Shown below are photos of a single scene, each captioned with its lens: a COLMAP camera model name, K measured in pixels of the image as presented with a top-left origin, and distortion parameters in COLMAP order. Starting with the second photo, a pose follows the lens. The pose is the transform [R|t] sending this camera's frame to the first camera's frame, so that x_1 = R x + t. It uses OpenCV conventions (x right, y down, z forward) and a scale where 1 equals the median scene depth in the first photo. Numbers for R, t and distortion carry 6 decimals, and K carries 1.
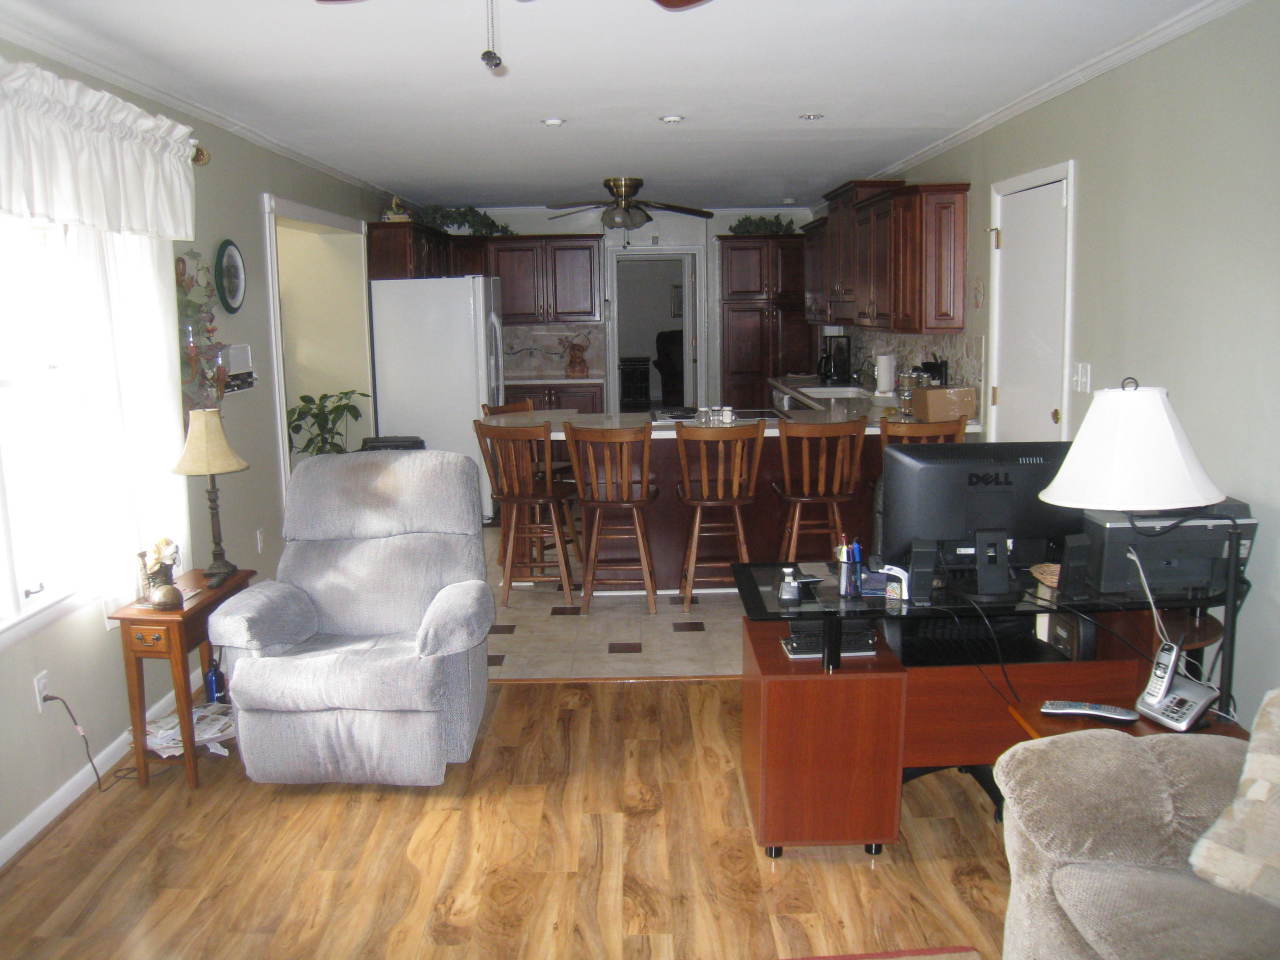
lens RADIAL K [[1059.8, 0, 641.2], [0, 1059.8, 476.1], [0, 0, 1]] dist [-0.165117, 0.100612]
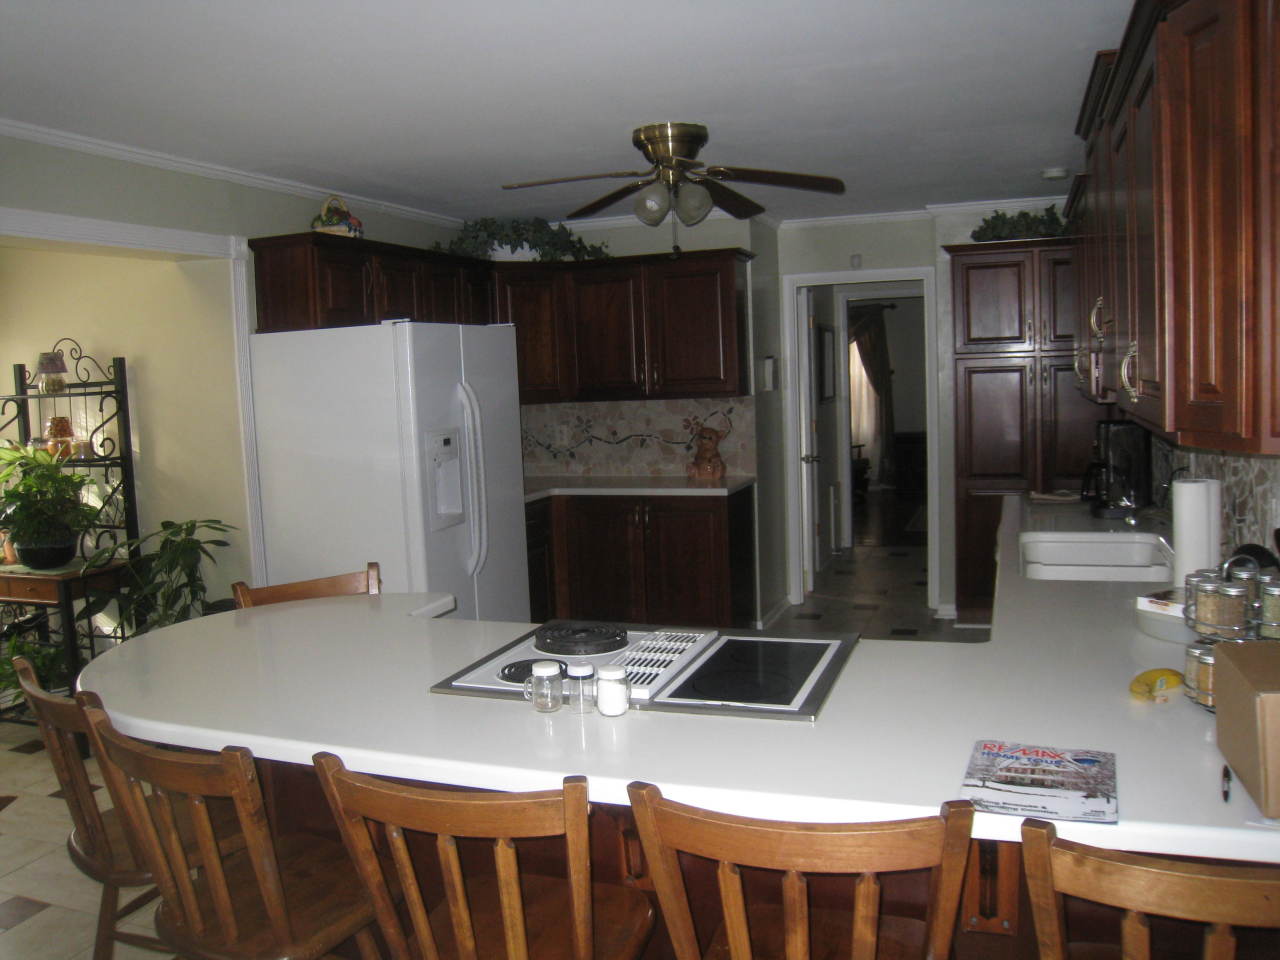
lens RADIAL K [[1059.8, 0, 636.0], [0, 1059.8, 480.6], [0, 0, 1]] dist [-0.165117, 0.100612]
pose [[0.935426, 0.016827, -0.353121, 0.123416], [-0.034513, 0.998442, -0.043846, -0.066209], [0.351833, 0.053202, 0.934550, 0.408383]]
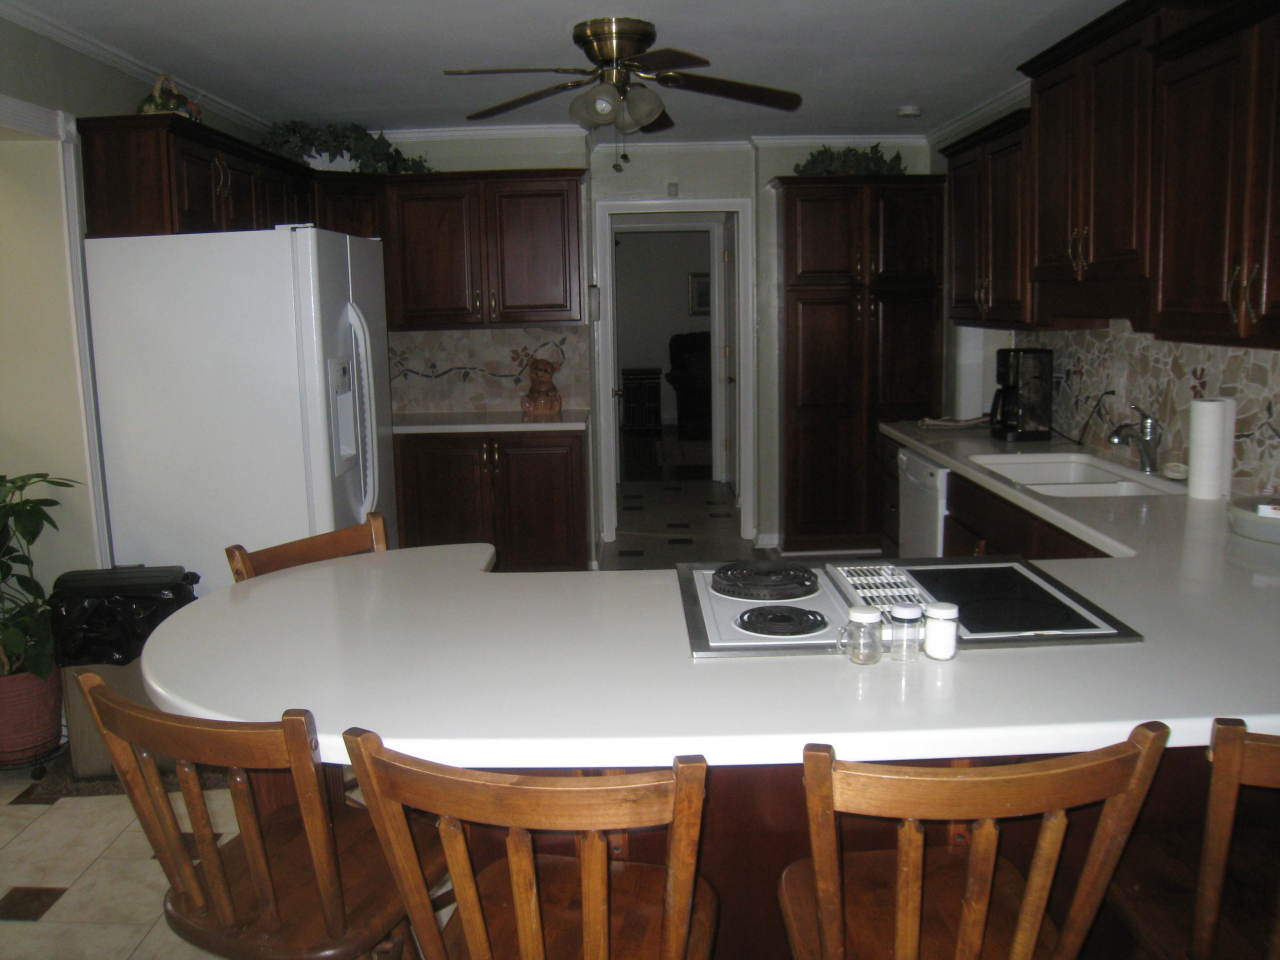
lens RADIAL K [[1059.8, 0, 635.2], [0, 1059.8, 478.3], [0, 0, 1]] dist [-0.165117, 0.100612]
pose [[0.999915, -0.001299, -0.012946, -0.001203], [0.001334, 0.999995, 0.002693, -0.061375], [0.012942, -0.002710, 0.999913, 0.418865]]
